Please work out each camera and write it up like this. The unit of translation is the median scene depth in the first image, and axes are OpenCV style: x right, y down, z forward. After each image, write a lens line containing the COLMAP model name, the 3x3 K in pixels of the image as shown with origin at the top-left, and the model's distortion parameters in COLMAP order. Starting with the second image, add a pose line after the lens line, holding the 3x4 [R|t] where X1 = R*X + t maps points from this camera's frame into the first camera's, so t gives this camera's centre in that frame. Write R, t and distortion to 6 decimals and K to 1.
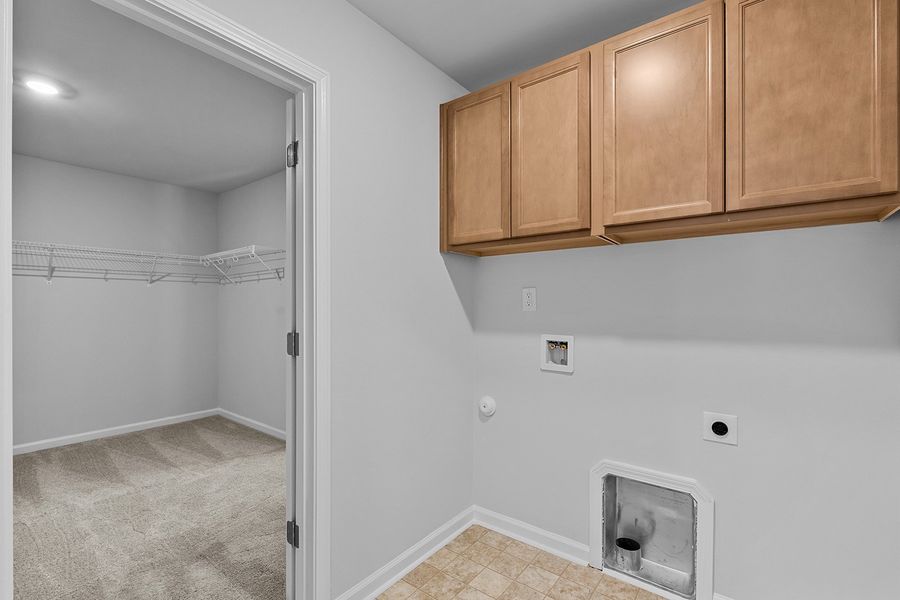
lens RADIAL K [[403.5, 0, 450.0], [0, 403.5, 300.0], [0, 0, 1]] dist [-0.008337, 0.000056]
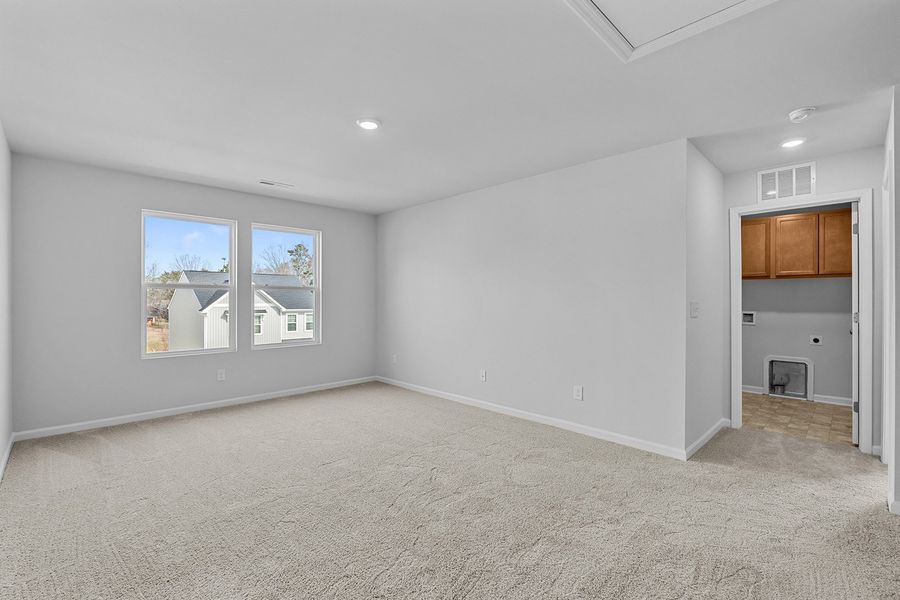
lens RADIAL K [[384.4, 0, 450.0], [0, 384.4, 300.0], [0, 0, 1]] dist [-0.017480, -0.000113]
pose [[0.985365, -0.001403, -0.170454, -1.639315], [0.003146, 0.999945, 0.009957, -0.027257], [0.170431, -0.010347, 0.985315, -2.387629]]
